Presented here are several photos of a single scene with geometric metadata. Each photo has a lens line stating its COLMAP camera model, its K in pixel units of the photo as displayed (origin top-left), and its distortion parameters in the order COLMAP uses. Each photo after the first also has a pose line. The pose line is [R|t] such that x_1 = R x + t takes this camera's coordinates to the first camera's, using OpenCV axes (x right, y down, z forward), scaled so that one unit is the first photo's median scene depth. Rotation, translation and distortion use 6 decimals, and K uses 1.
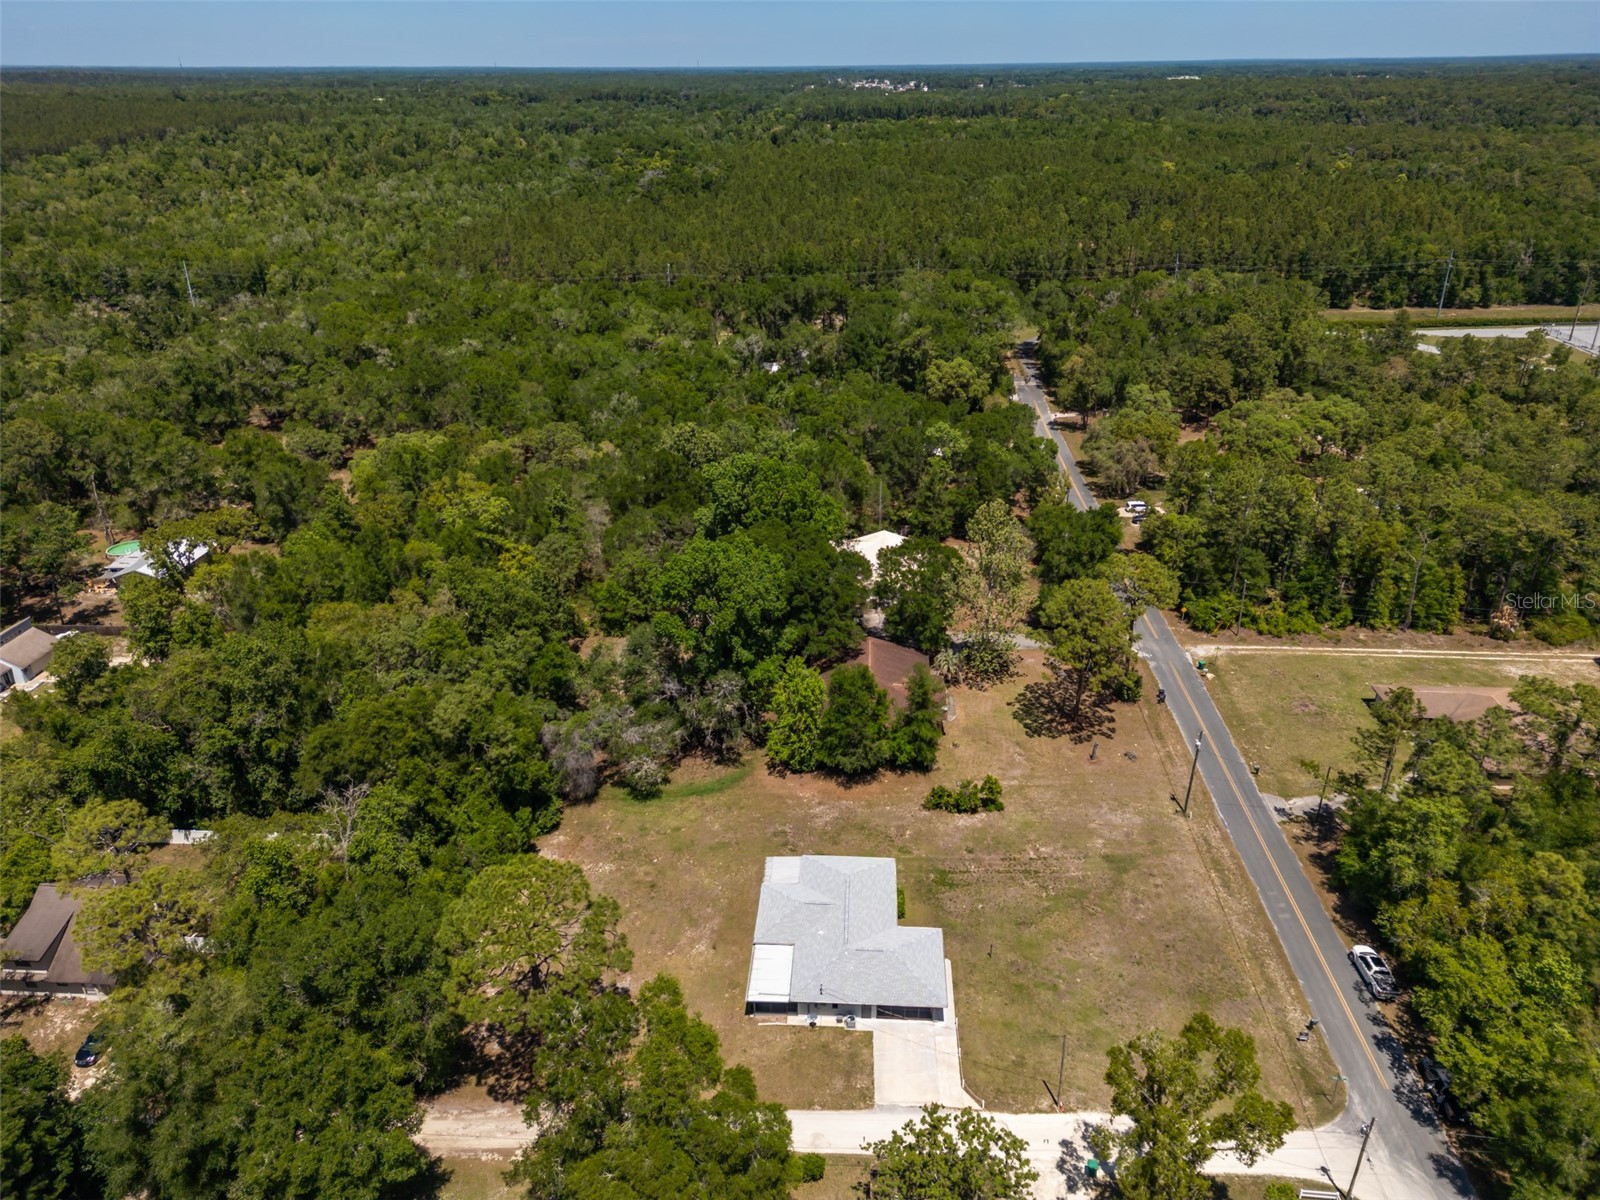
lens RADIAL K [[1123.5, 0, 811.7], [0, 1123.5, 591.5], [0, 0, 1]] dist [0.074298, -0.062509]
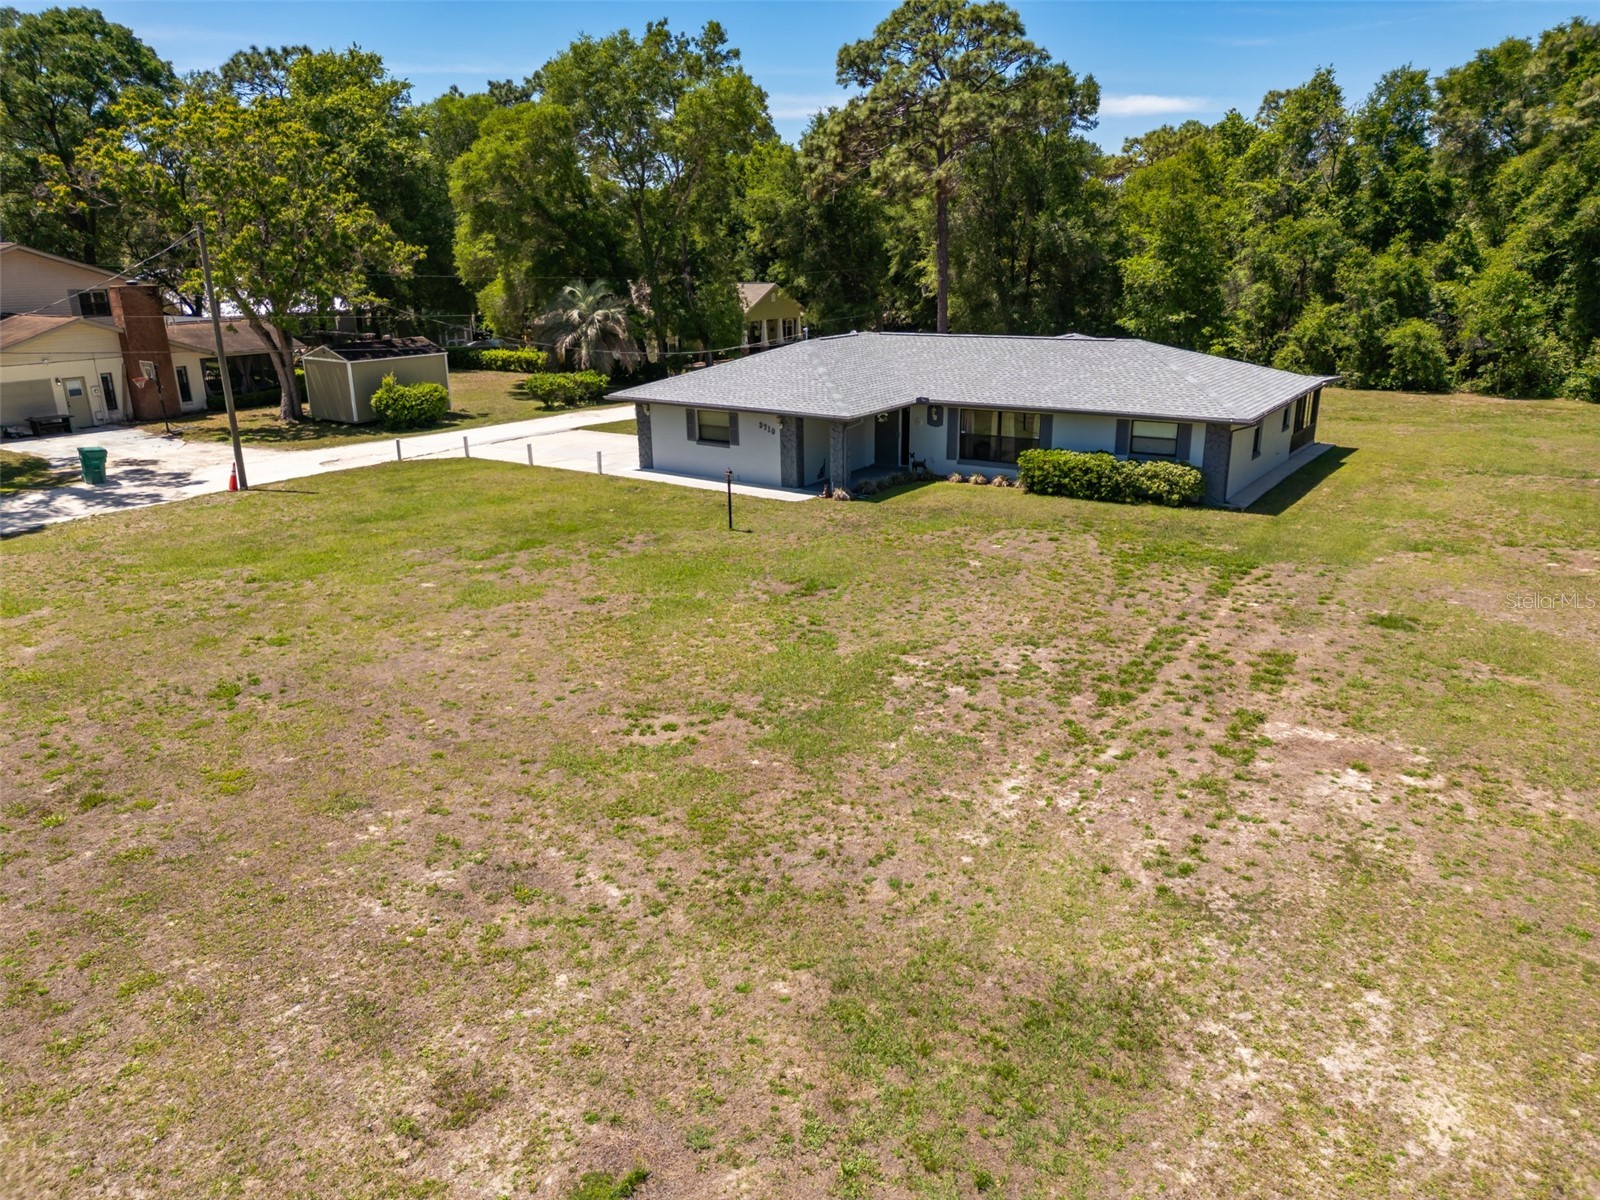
lens RADIAL K [[1109.9, 0, 803.7], [0, 1109.9, 603.4], [0, 0, 1]] dist [0.078709, -0.075576]
pose [[-0.524099, 0.269253, -0.807975, 0.313506], [-0.344229, 0.800790, 0.490145, 0.160831], [0.778991, 0.535013, -0.327008, 0.923094]]
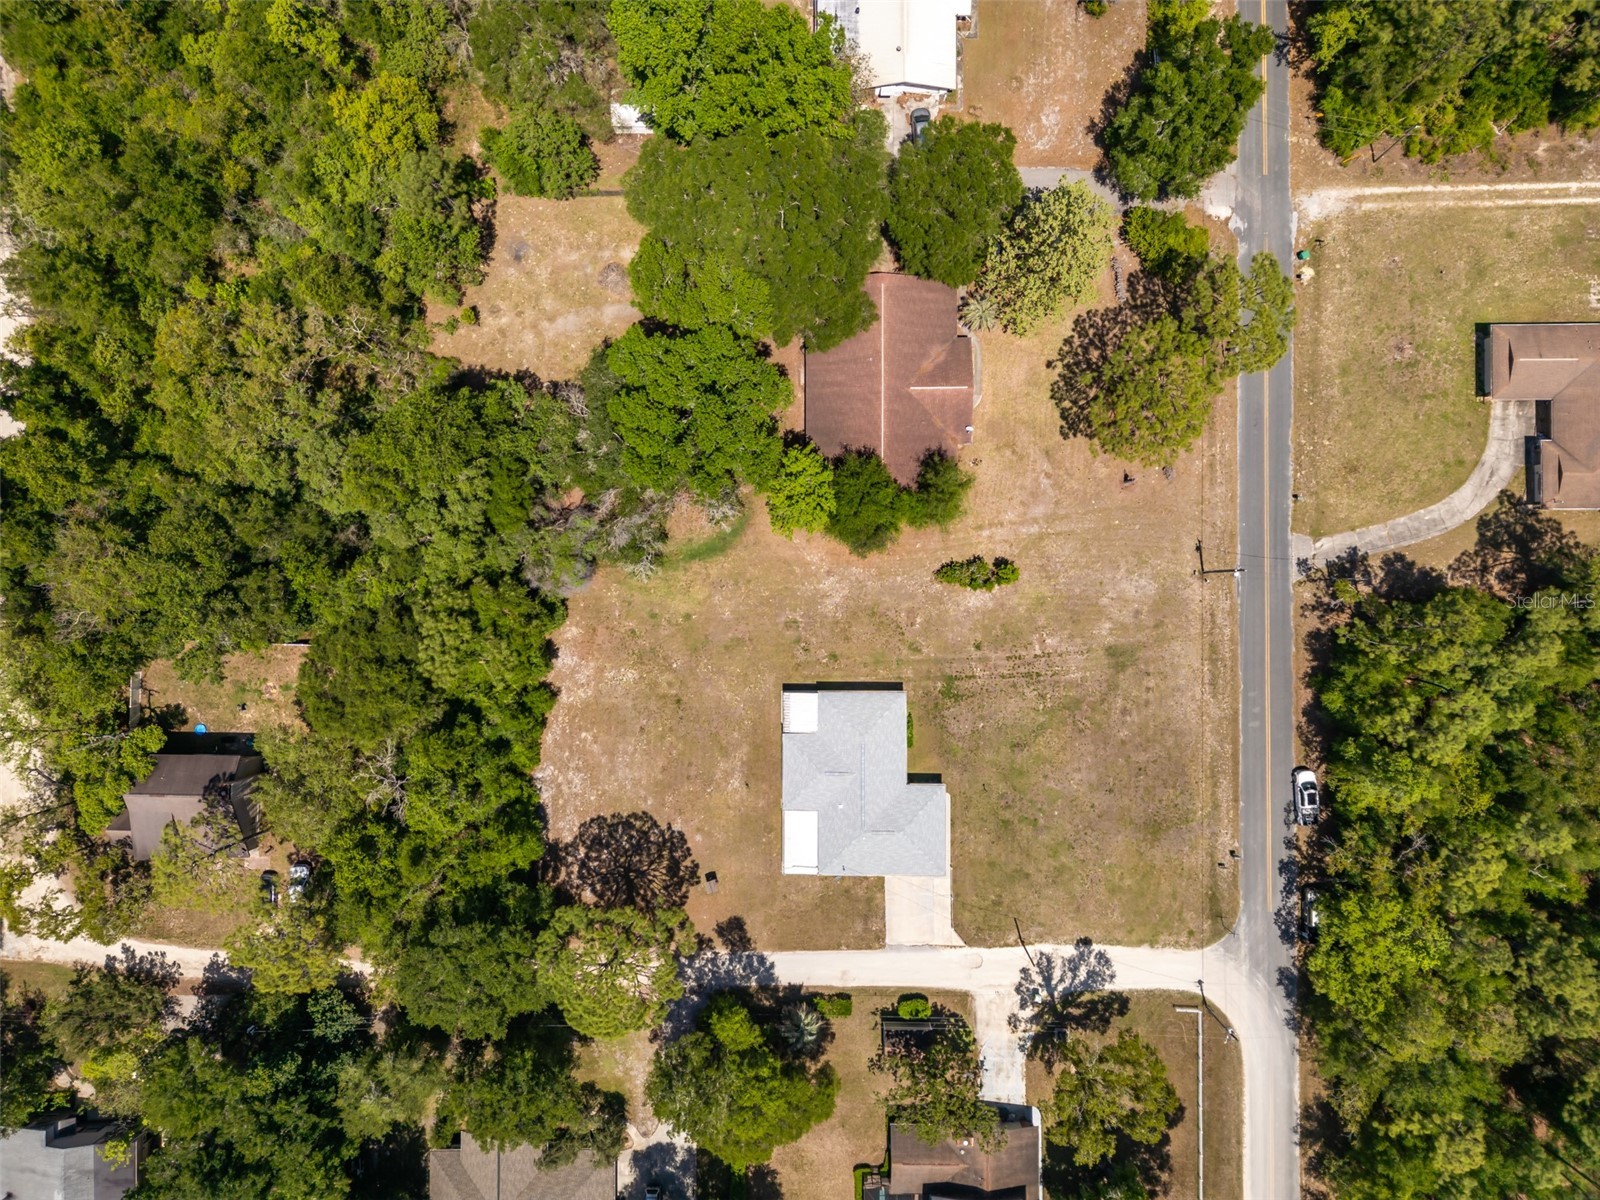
lens RADIAL K [[1116.9, 0, 805.2], [0, 1116.9, 595.7], [0, 0, 1]] dist [0.085066, -0.083886]
pose [[0.998651, -0.051640, -0.005455, -0.008889], [0.027206, 0.430827, 0.902024, -0.672722], [-0.044230, -0.900956, 0.431651, 0.569915]]
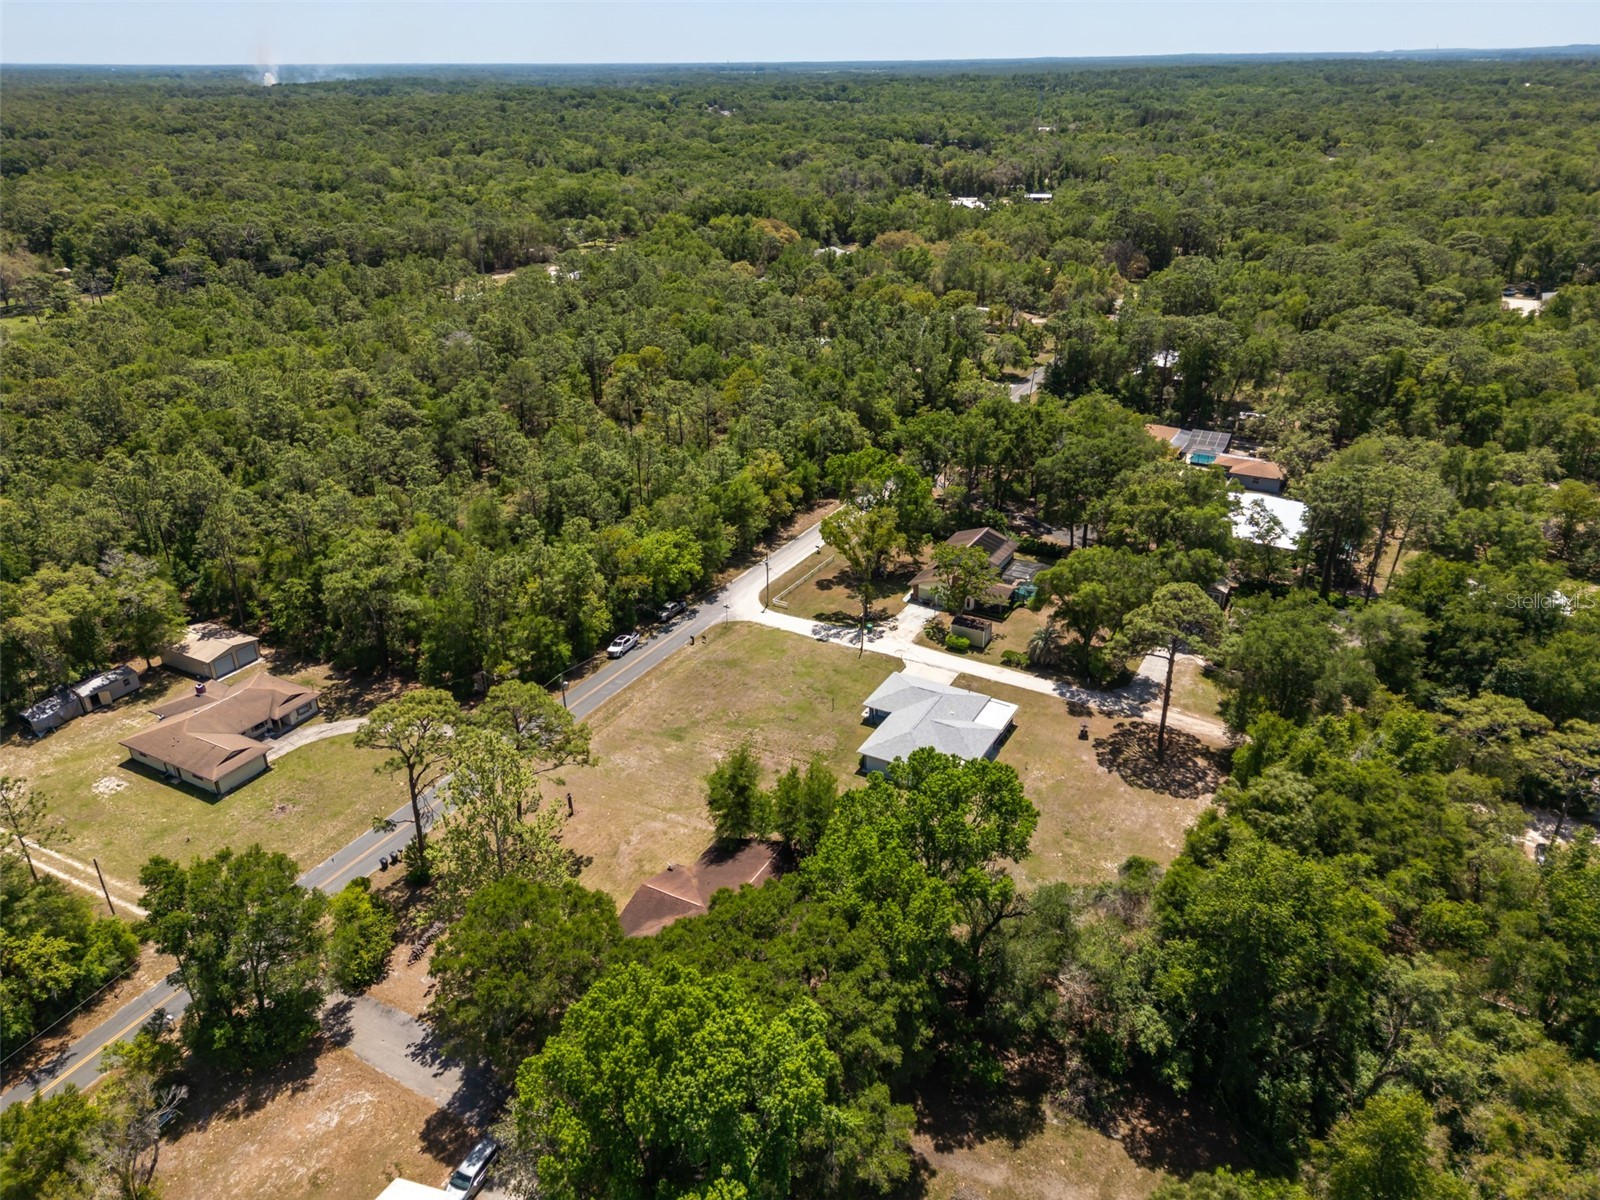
lens RADIAL K [[1116.9, 0, 805.2], [0, 1116.9, 595.7], [0, 0, 1]] dist [0.085066, -0.083886]
pose [[-0.900031, -0.179876, 0.396975, -0.271391], [0.192882, 0.652399, 0.732920, -0.644244], [-0.390821, 0.736220, -0.552485, 1.379044]]
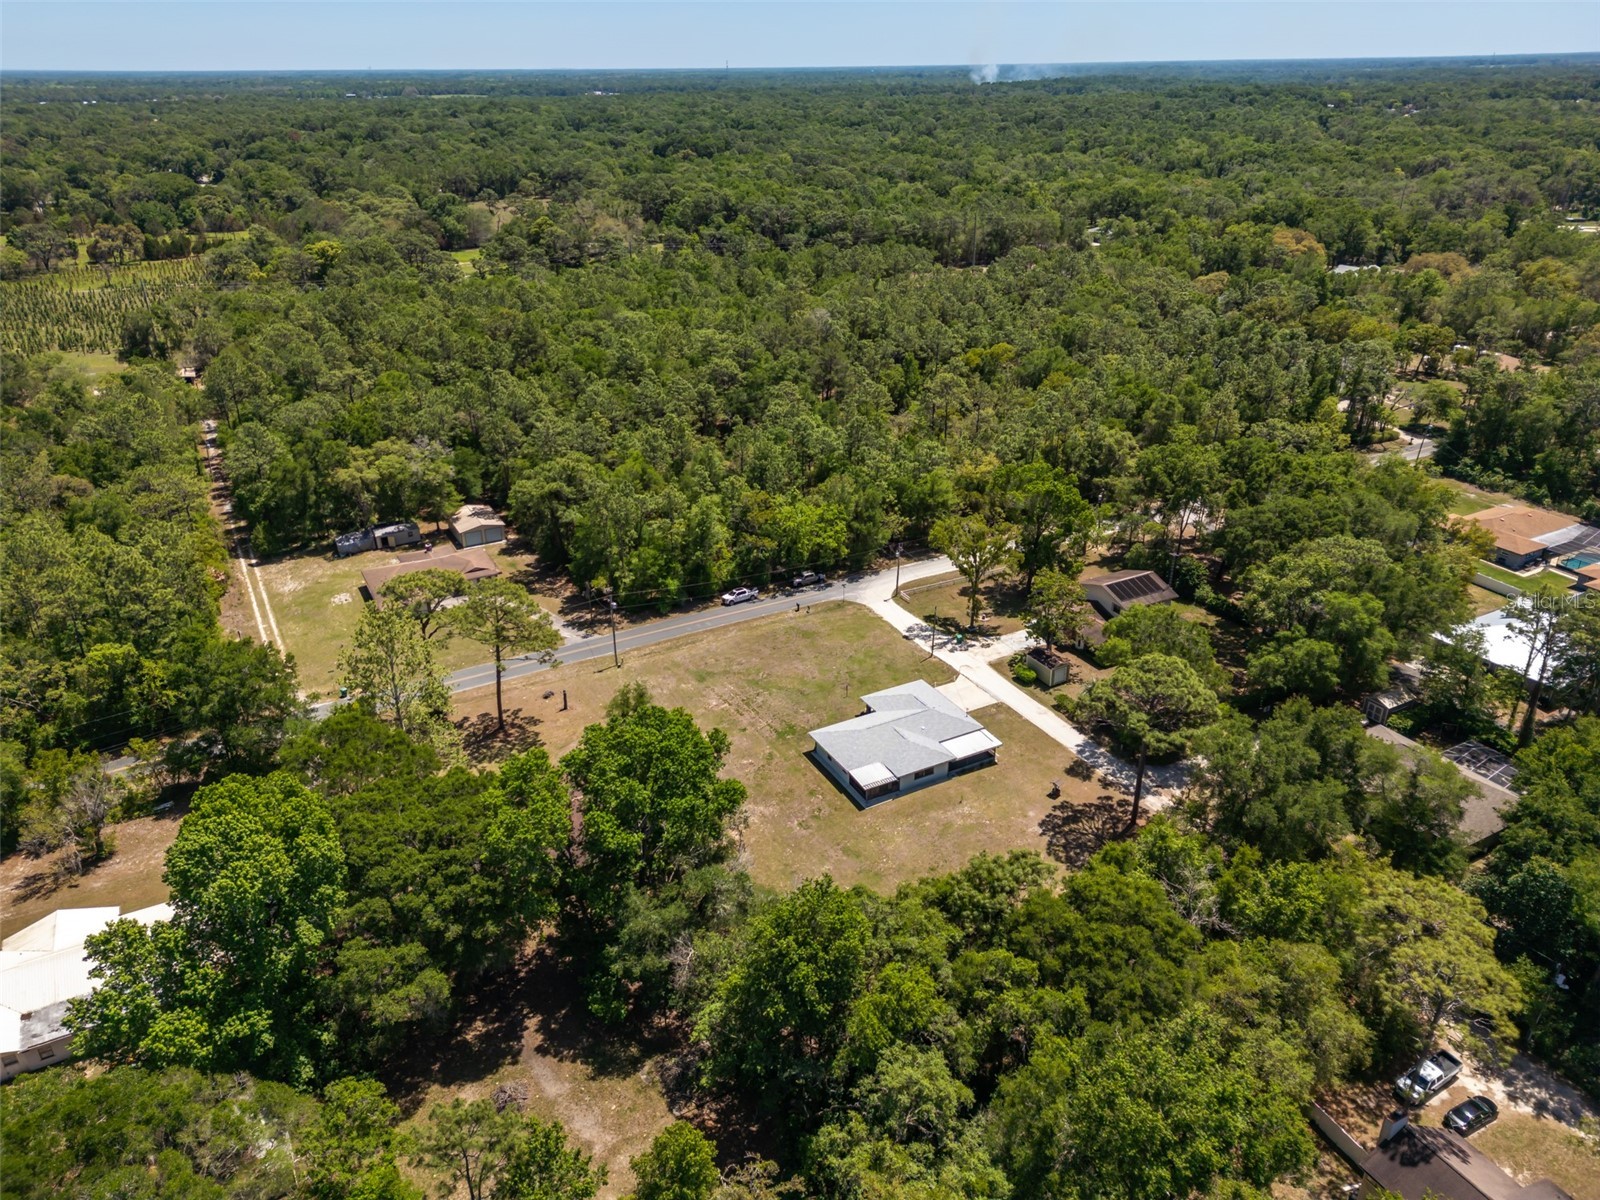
lens RADIAL K [[1109.9, 0, 803.7], [0, 1109.9, 603.4], [0, 0, 1]] dist [0.078709, -0.075576]
pose [[-0.523920, -0.363775, 0.770179, -0.698540], [0.371499, 0.716085, 0.590940, -0.502985], [-0.766483, 0.595726, -0.240029, 1.081177]]
